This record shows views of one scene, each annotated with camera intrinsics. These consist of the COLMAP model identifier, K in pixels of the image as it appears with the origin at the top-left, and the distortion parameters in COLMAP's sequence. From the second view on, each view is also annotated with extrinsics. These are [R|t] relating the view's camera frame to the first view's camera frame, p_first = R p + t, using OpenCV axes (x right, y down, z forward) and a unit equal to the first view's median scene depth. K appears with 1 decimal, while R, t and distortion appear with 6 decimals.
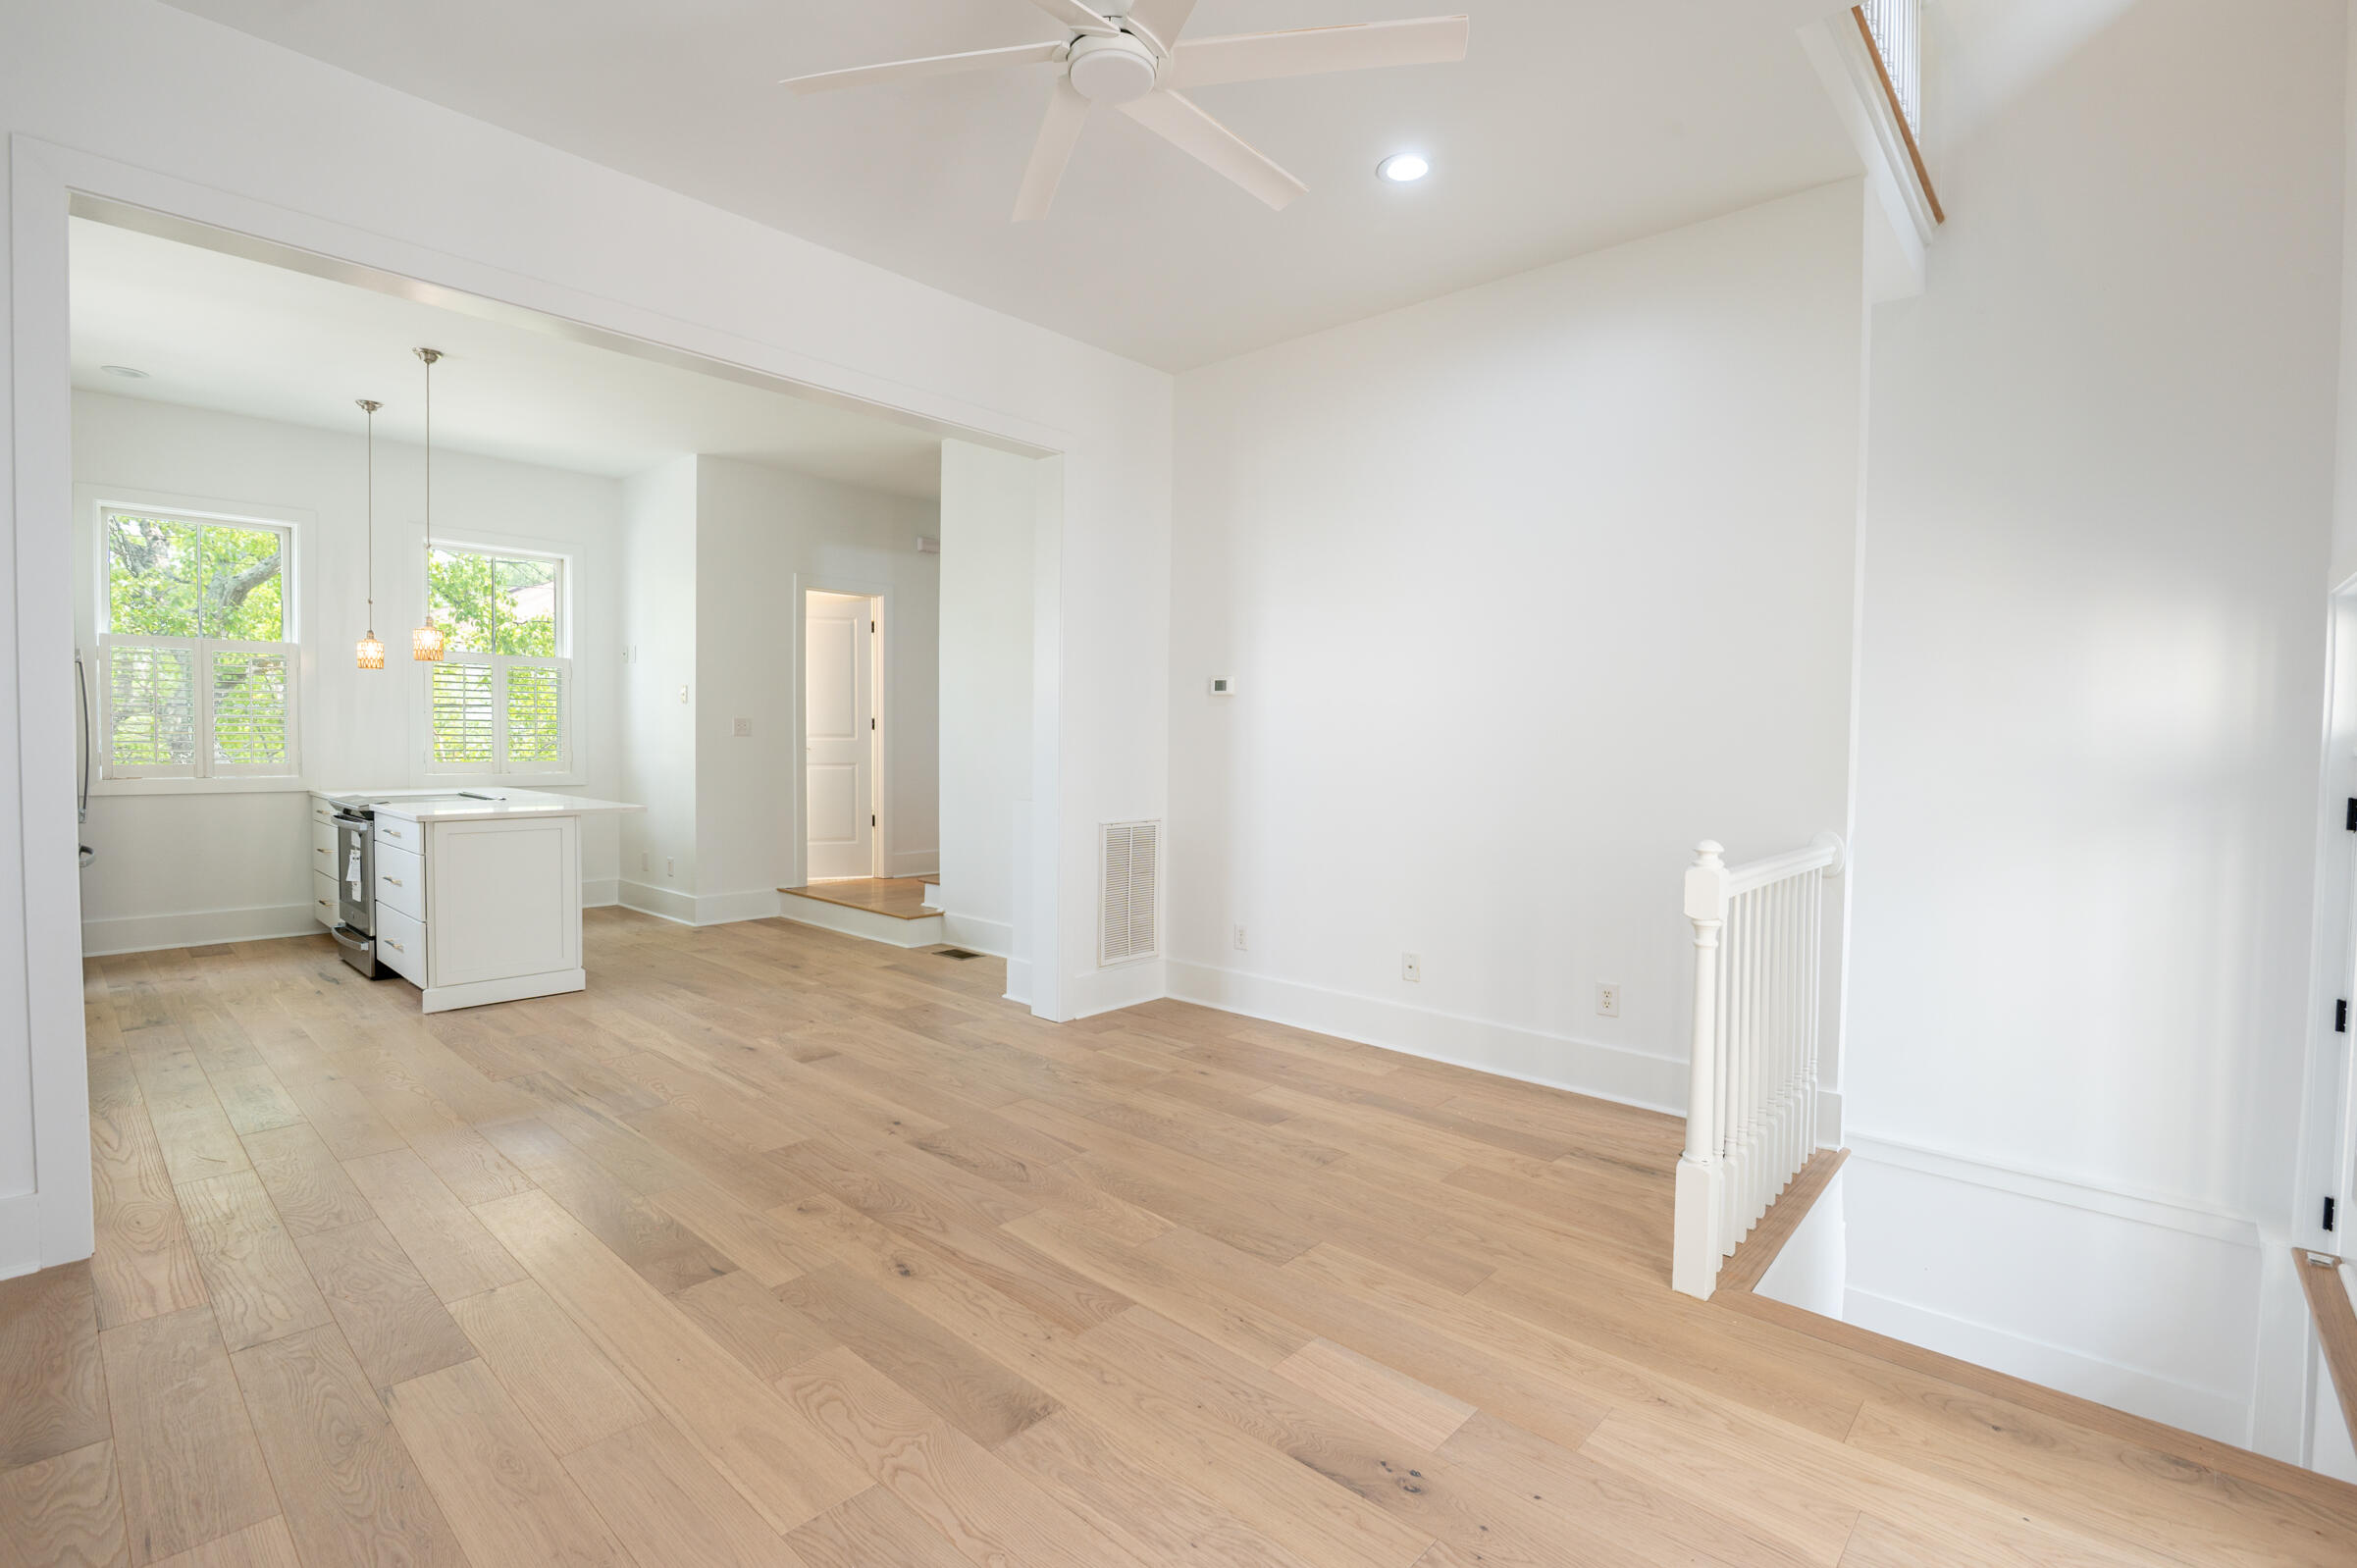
lens RADIAL K [[1079.7, 0, 1178.5], [0, 1079.7, 784.0], [0, 0, 1]] dist [0.000513, -0.014759]
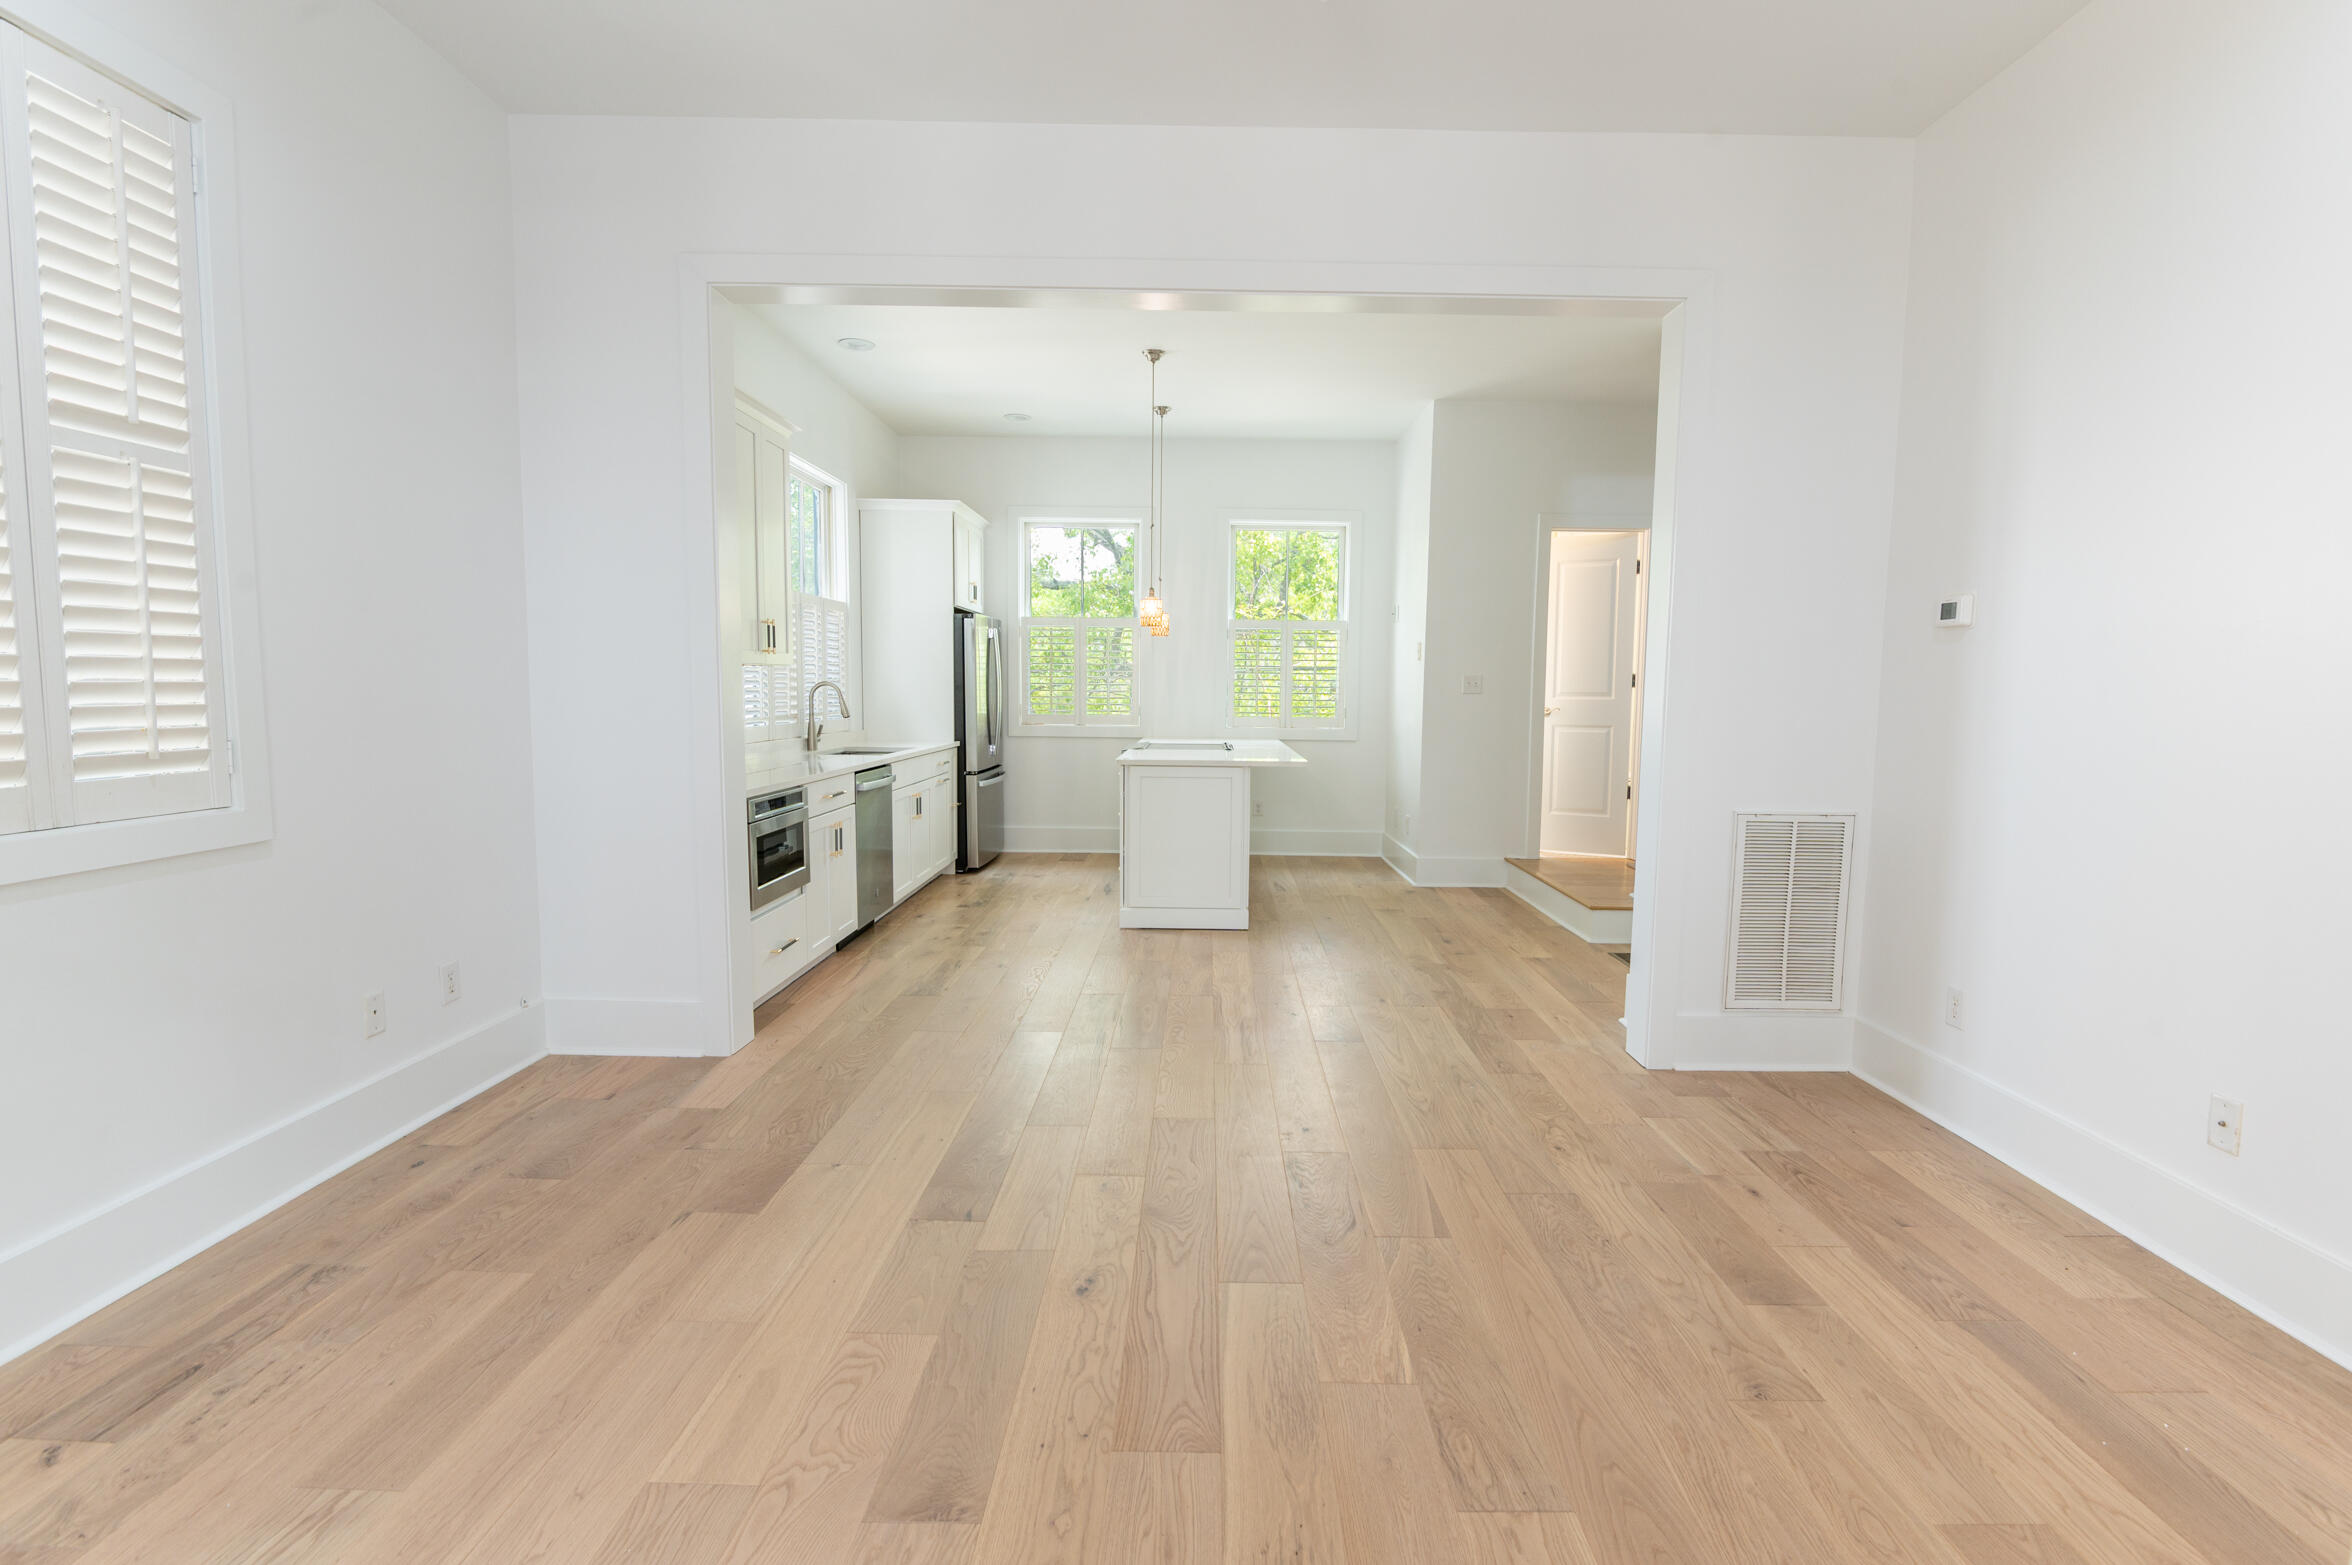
lens RADIAL K [[1106.5, 0, 1180.6], [0, 1106.5, 806.0], [0, 0, 1]] dist [0.001183, -0.016525]
pose [[0.673590, 0.074817, -0.735309, 0.230001], [-0.036926, 0.997028, 0.067620, -0.004212], [0.738182, -0.018396, 0.674351, 0.237384]]
